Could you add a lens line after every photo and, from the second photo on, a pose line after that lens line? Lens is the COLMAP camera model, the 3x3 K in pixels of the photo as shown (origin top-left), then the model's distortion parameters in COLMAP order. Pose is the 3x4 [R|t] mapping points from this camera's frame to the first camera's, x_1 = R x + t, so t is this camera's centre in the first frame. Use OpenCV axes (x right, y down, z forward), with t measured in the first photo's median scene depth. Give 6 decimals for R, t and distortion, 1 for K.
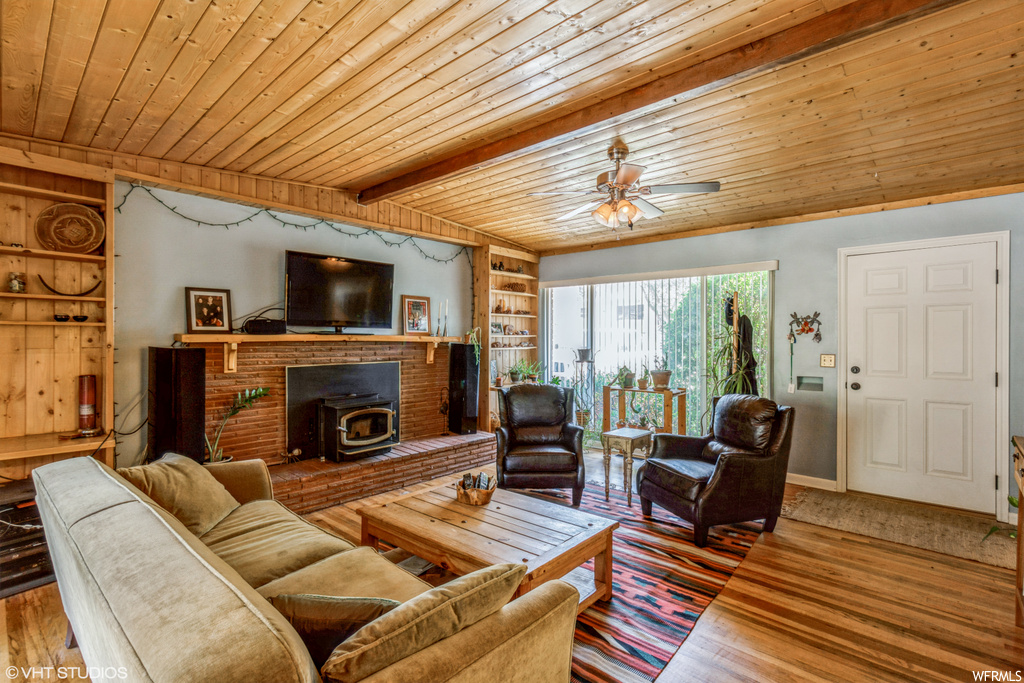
lens RADIAL K [[490.3, 0, 512.0], [0, 490.3, 341.5], [0, 0, 1]] dist [0.000347, 0.000022]
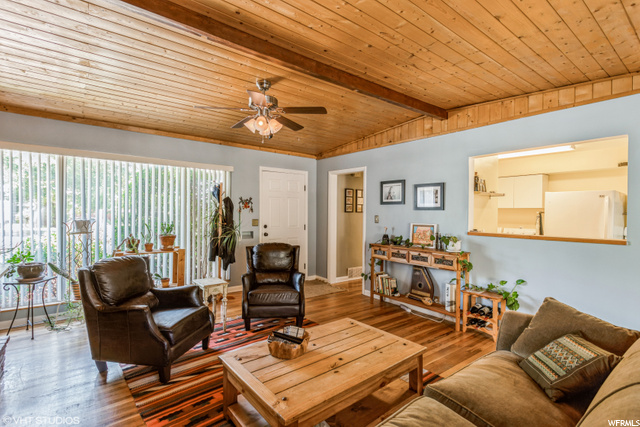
lens RADIAL K [[306.4, 0, 320.0], [0, 306.4, 213.5], [0, 0, 1]] dist [0.000347, 0.000022]
pose [[0.162785, -0.006591, 0.986640, -0.421001], [-0.006252, 0.999951, 0.007711, -0.006639], [-0.986642, -0.007424, 0.162736, 0.441637]]
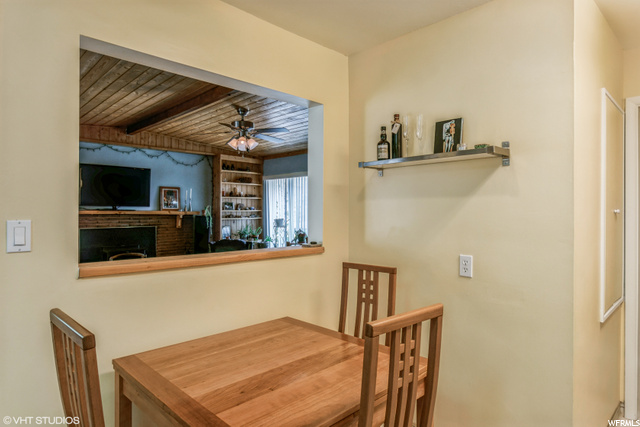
lens RADIAL K [[385.2, 0, 320.0], [0, 385.2, 213.5], [0, 0, 1]] dist [-0.000350, -0.000415]
pose [[0.998573, -0.003596, -0.053284, 0.379429], [0.003473, 0.999991, -0.002391, 0.002078], [0.053292, 0.002202, 0.998577, -0.273664]]
